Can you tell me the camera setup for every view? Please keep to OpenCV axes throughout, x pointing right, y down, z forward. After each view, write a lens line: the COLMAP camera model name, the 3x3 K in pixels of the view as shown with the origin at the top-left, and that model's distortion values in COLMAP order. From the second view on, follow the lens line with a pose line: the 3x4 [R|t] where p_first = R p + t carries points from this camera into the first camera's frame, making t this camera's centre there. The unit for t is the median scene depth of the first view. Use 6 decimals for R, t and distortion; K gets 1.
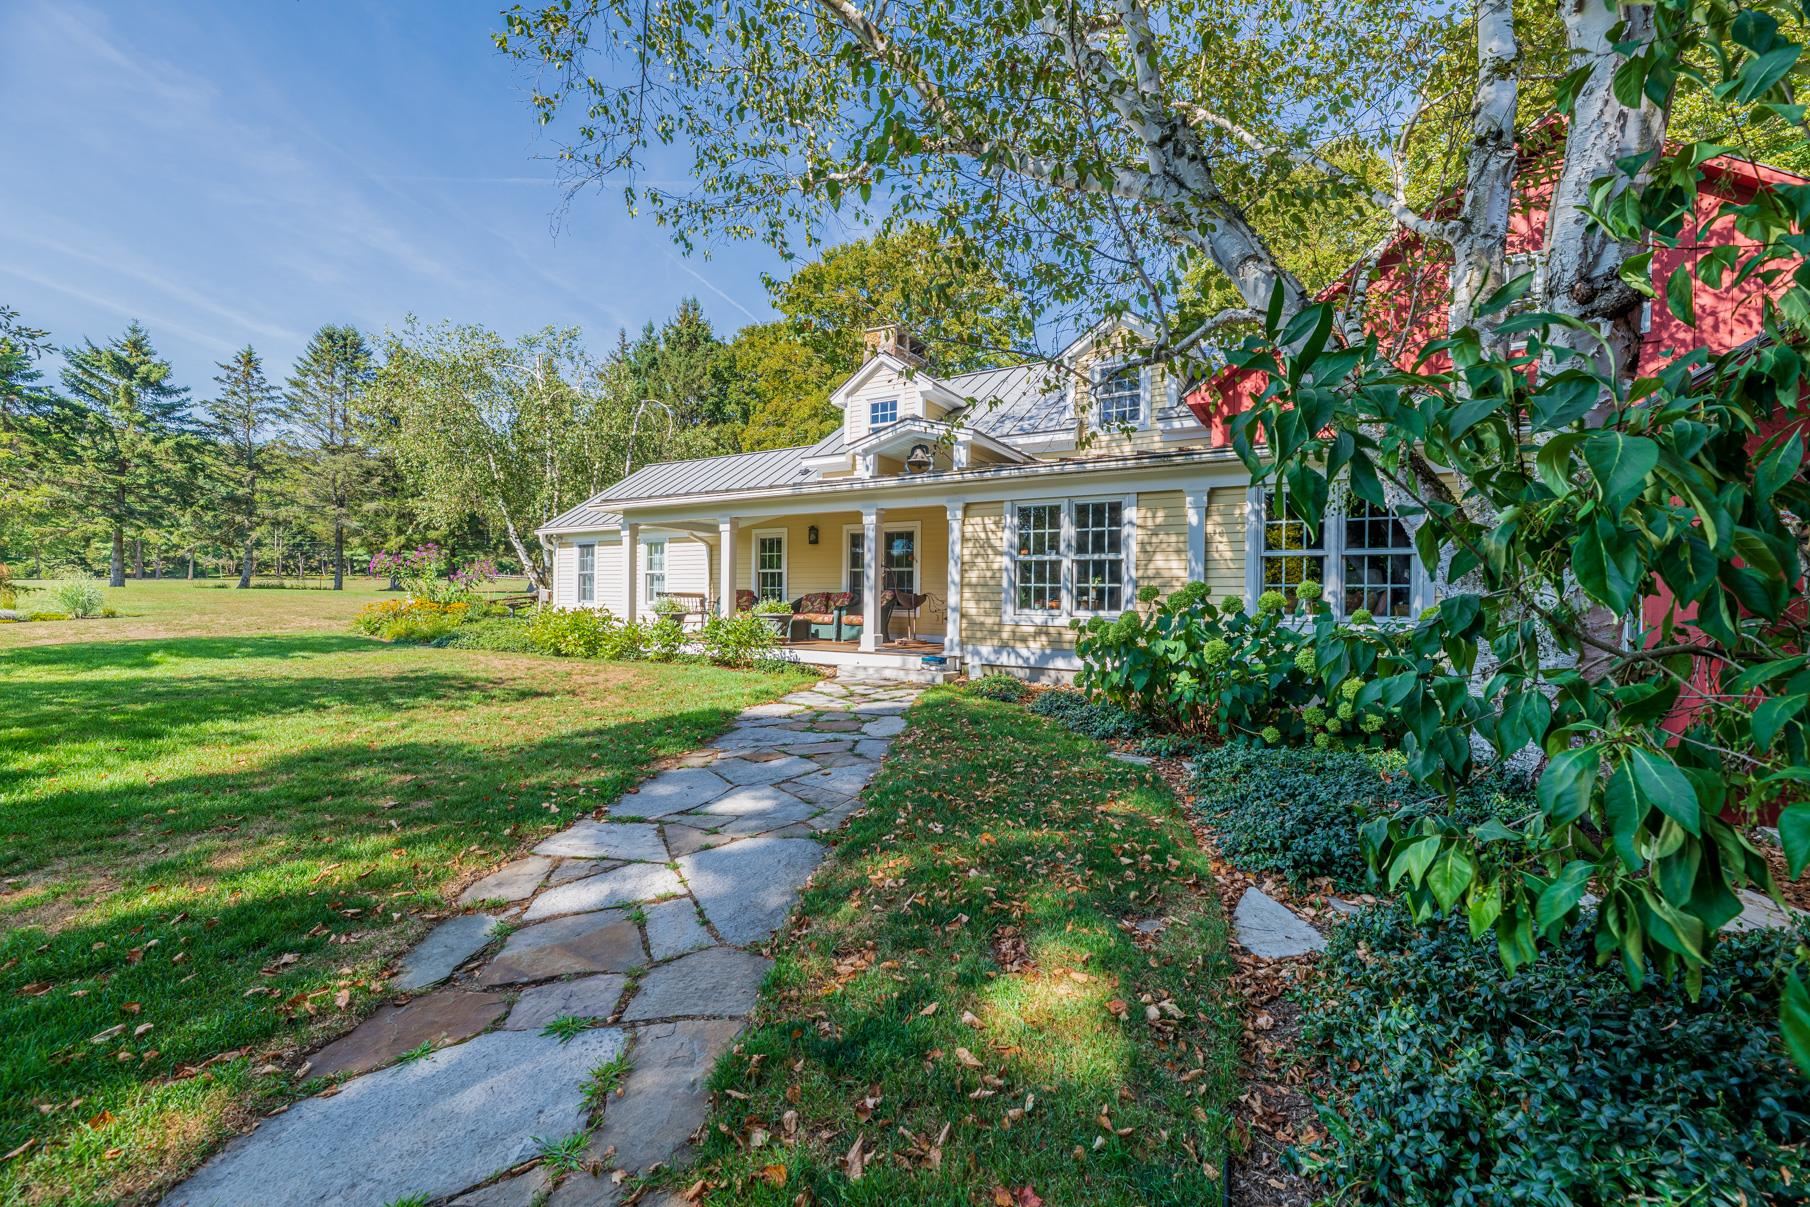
lens RADIAL K [[758.2, 0, 910.1], [0, 758.2, 599.3], [0, 0, 1]] dist [-0.000040, 0.000228]
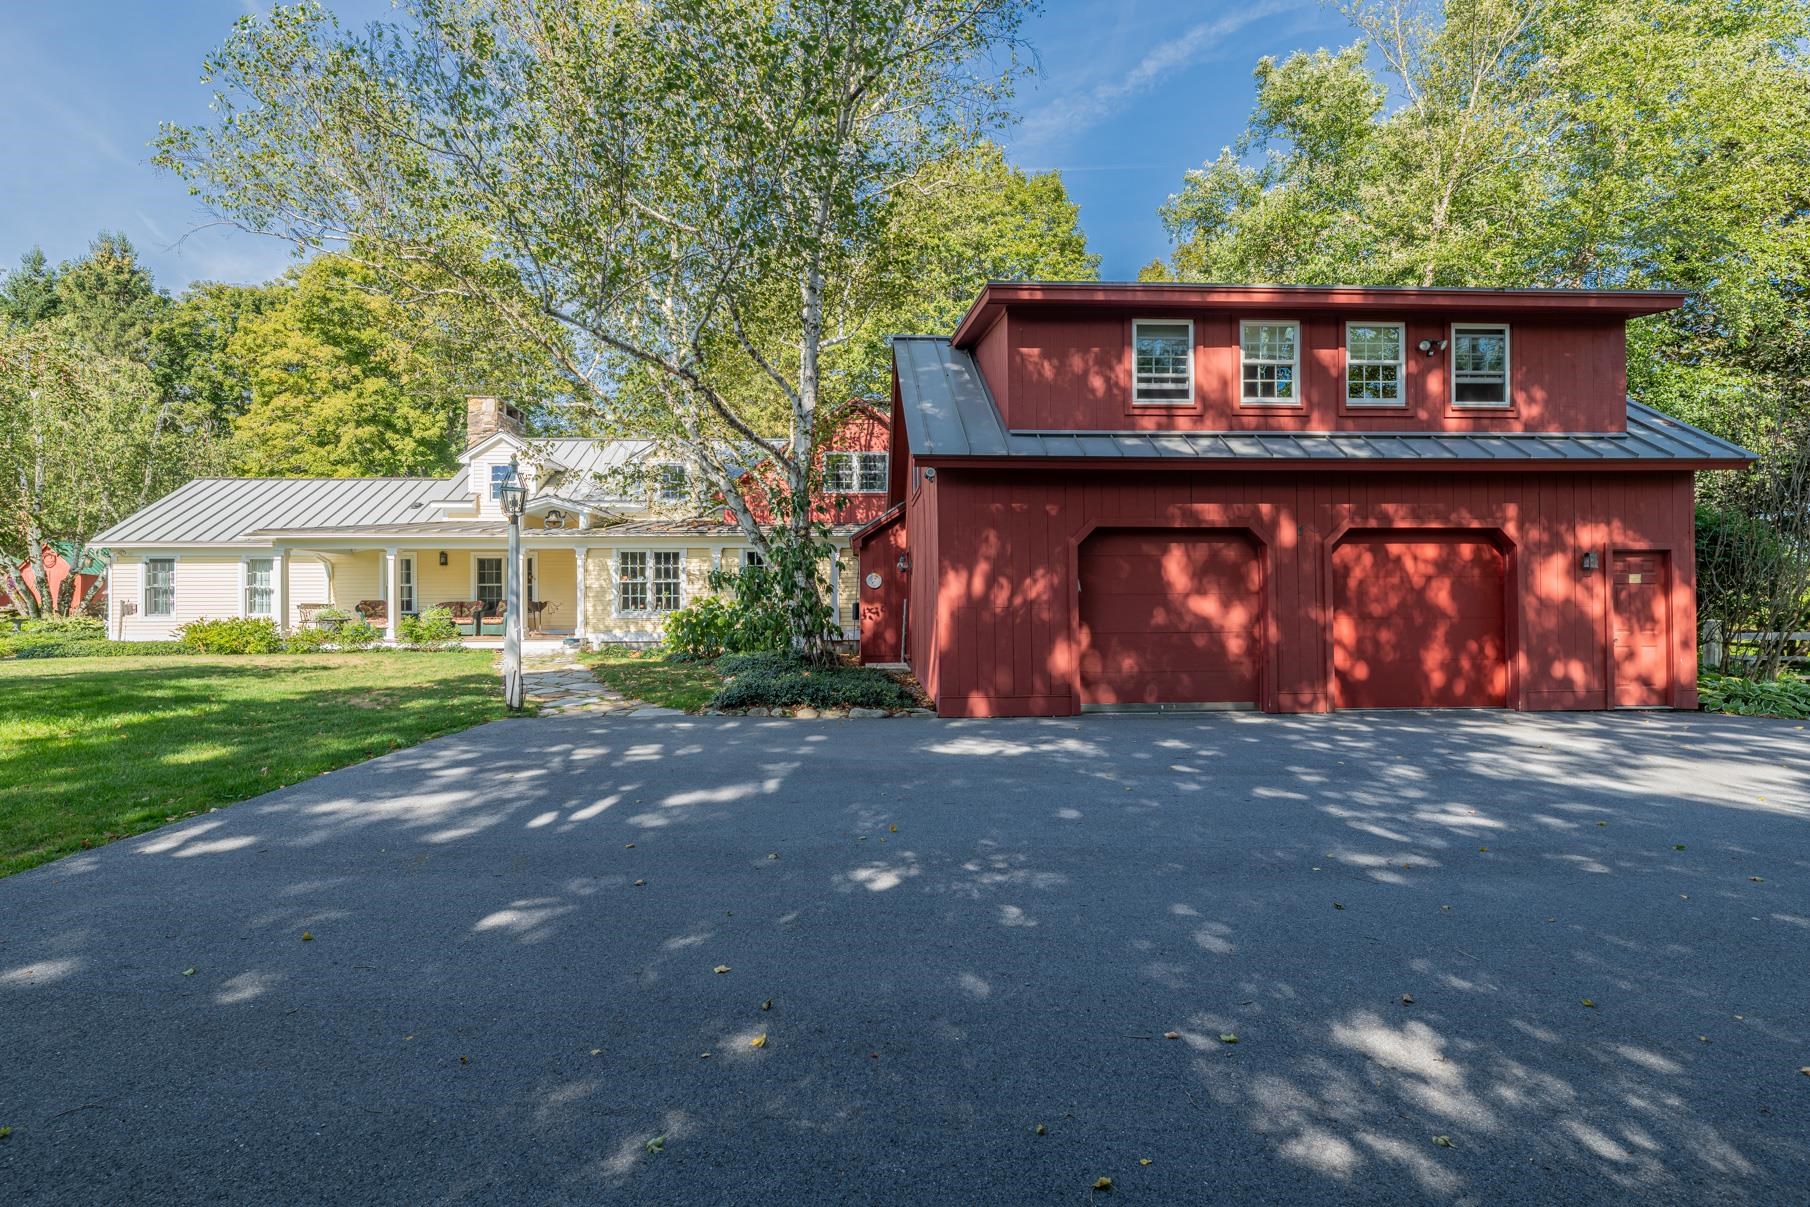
lens RADIAL K [[815.3, 0, 908.3], [0, 815.3, 604.3], [0, 0, 1]] dist [0.000167, -0.000172]
pose [[0.840250, -0.018801, 0.541874, -0.232592], [0.016919, 0.999821, 0.008456, -0.003432], [-0.541936, 0.002063, 0.840417, -0.684295]]
